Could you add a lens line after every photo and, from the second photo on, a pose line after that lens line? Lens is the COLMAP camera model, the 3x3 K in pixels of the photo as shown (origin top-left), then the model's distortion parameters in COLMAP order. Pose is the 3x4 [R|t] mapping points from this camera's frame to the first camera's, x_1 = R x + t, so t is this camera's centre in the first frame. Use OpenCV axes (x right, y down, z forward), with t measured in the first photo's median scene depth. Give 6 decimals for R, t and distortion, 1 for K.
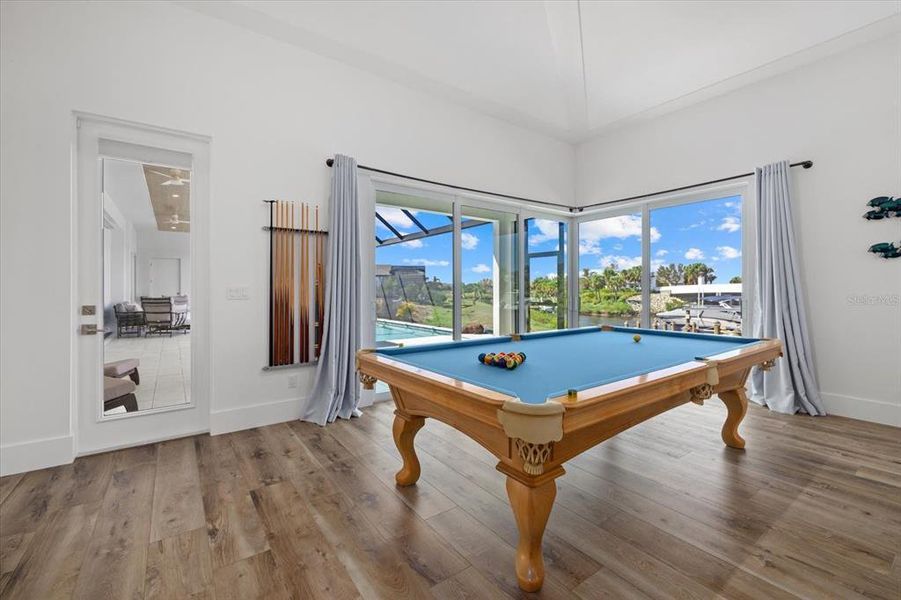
lens RADIAL K [[389.8, 0, 453.4], [0, 389.8, 292.2], [0, 0, 1]] dist [-0.001079, 0.000168]
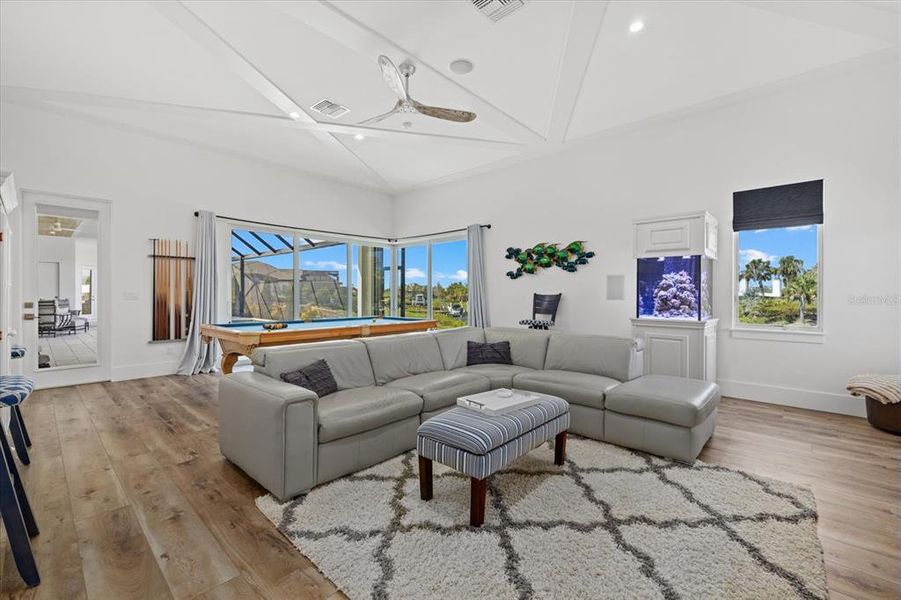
lens RADIAL K [[386.0, 0, 455.1], [0, 386.0, 298.7], [0, 0, 1]] dist [0.000587, 0.000047]
pose [[0.979013, 0.002185, 0.203784, 0.377026], [-0.002789, 0.999993, 0.002678, 0.005975], [-0.203776, -0.003190, 0.979012, -0.724257]]
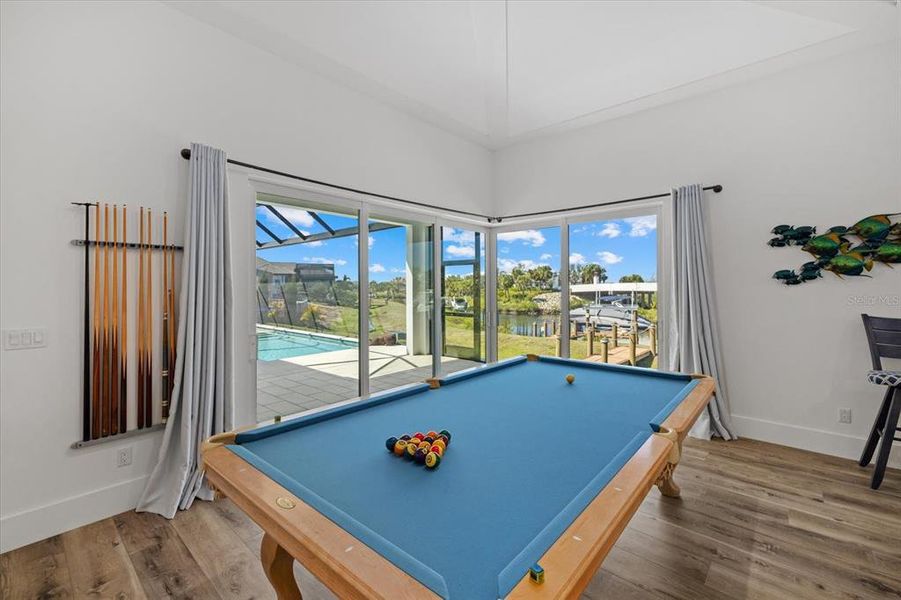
lens RADIAL K [[393.1, 0, 451.6], [0, 393.1, 288.4], [0, 0, 1]] dist [0.000415, 0.000145]
pose [[0.976589, -0.003065, 0.215091, 0.015546], [0.004053, 0.999983, -0.004152, -0.066456], [-0.215075, 0.004926, 0.976585, 0.150713]]
